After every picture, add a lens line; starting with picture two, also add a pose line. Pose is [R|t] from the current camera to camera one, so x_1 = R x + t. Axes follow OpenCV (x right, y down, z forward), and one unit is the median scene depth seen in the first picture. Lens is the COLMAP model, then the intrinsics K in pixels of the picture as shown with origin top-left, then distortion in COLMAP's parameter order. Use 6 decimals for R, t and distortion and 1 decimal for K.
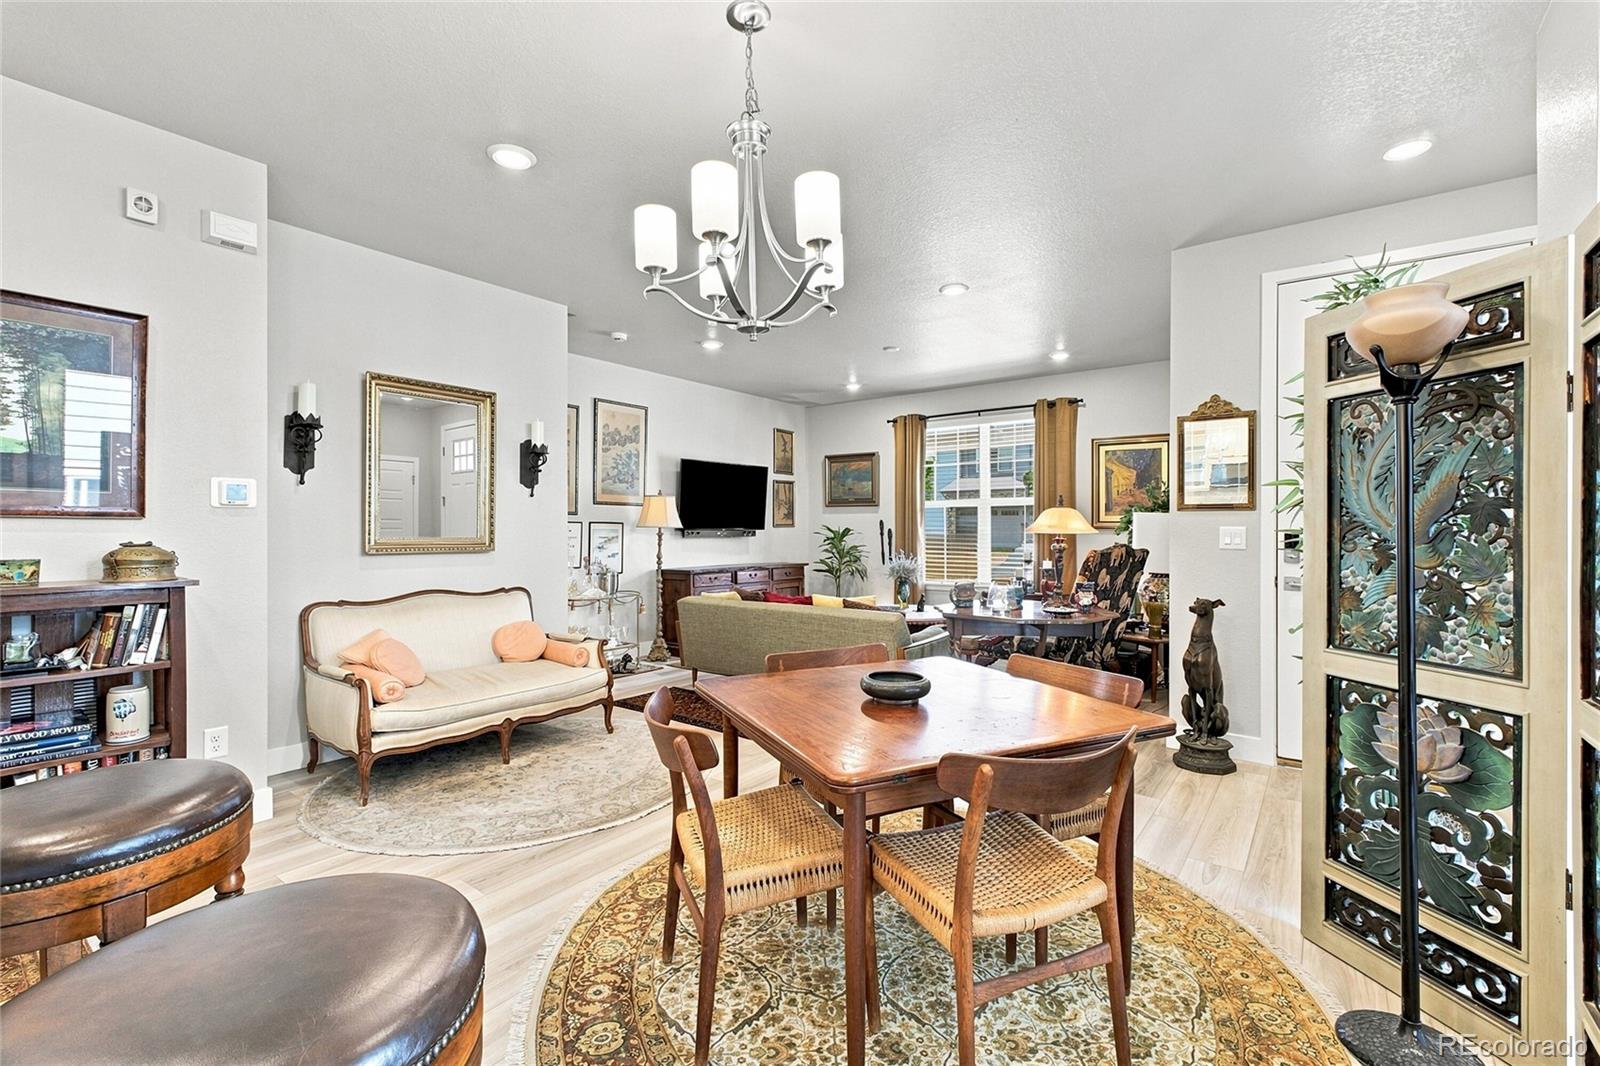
lens RADIAL K [[702.3, 0, 801.2], [0, 702.3, 533.6], [0, 0, 1]] dist [0.000306, -0.000287]
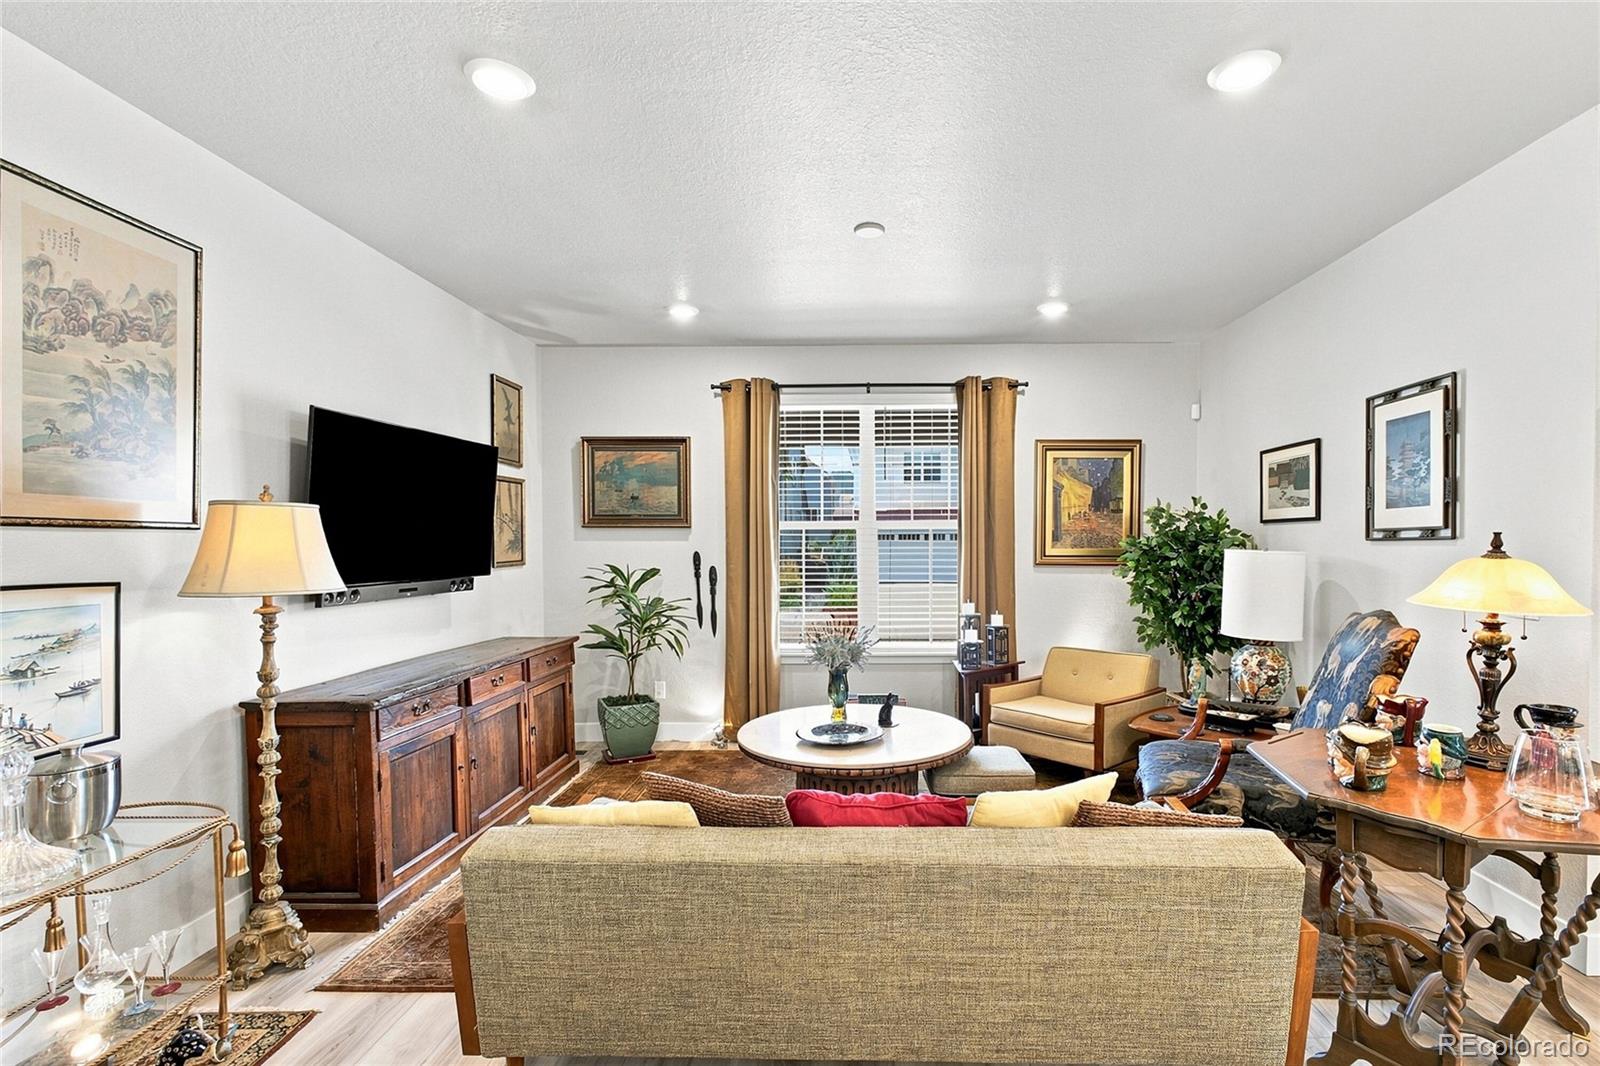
lens RADIAL K [[733.4, 0, 856.6], [0, 733.4, 549.7], [0, 0, 1]] dist [0.016062, -0.000265]
pose [[0.804963, -0.009656, 0.593246, -0.280647], [0.006891, 0.999952, 0.006924, -0.046786], [-0.593285, -0.001485, 0.804991, 0.799810]]
